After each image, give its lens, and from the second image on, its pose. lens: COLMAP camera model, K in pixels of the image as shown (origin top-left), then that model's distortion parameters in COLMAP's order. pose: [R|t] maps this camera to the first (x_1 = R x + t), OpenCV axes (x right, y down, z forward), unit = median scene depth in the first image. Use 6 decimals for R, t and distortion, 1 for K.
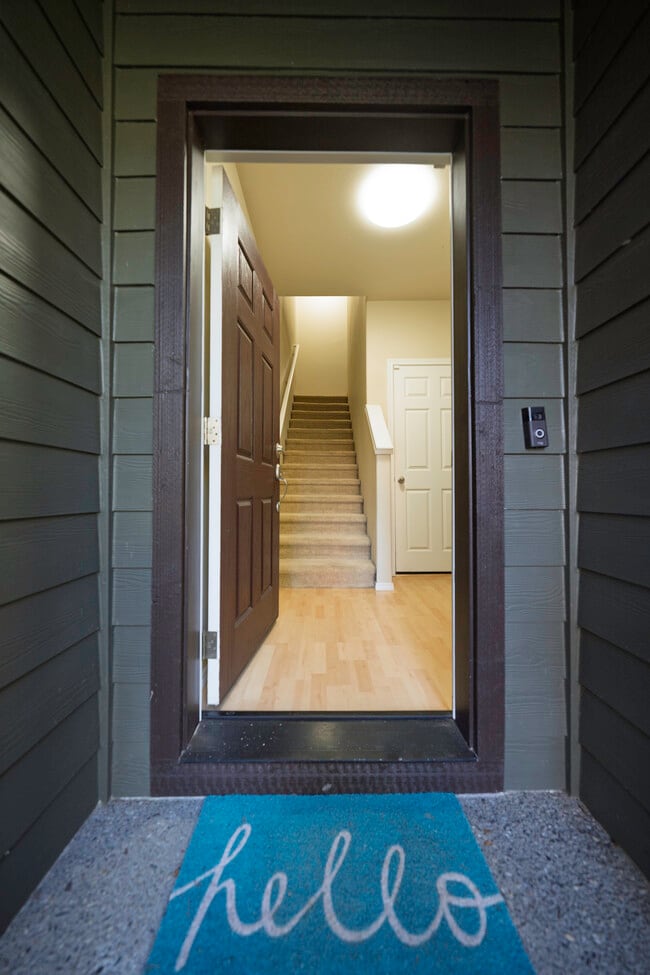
lens RADIAL K [[334.8, 0, 325.0], [0, 334.8, 487.5], [0, 0, 1]] dist [-0.001038, -0.000197]
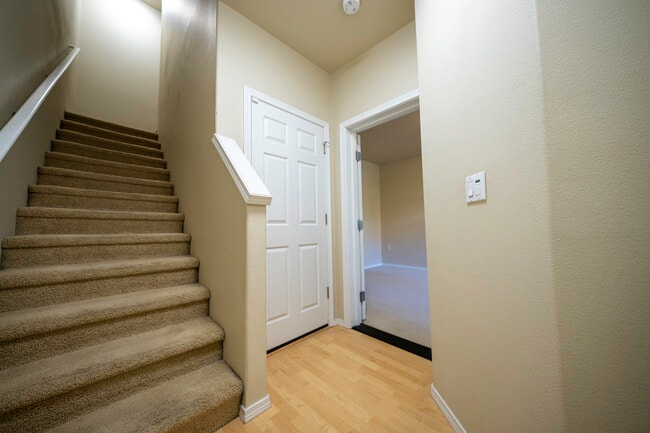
lens RADIAL K [[223.2, 0, 325.0], [0, 223.2, 216.5], [0, 0, 1]] dist [-0.001038, -0.000197]
pose [[0.716891, 0.032511, 0.696427, -0.030960], [0.000221, 0.998902, -0.046858, -0.043307], [-0.697186, 0.033746, 0.716096, 0.456417]]
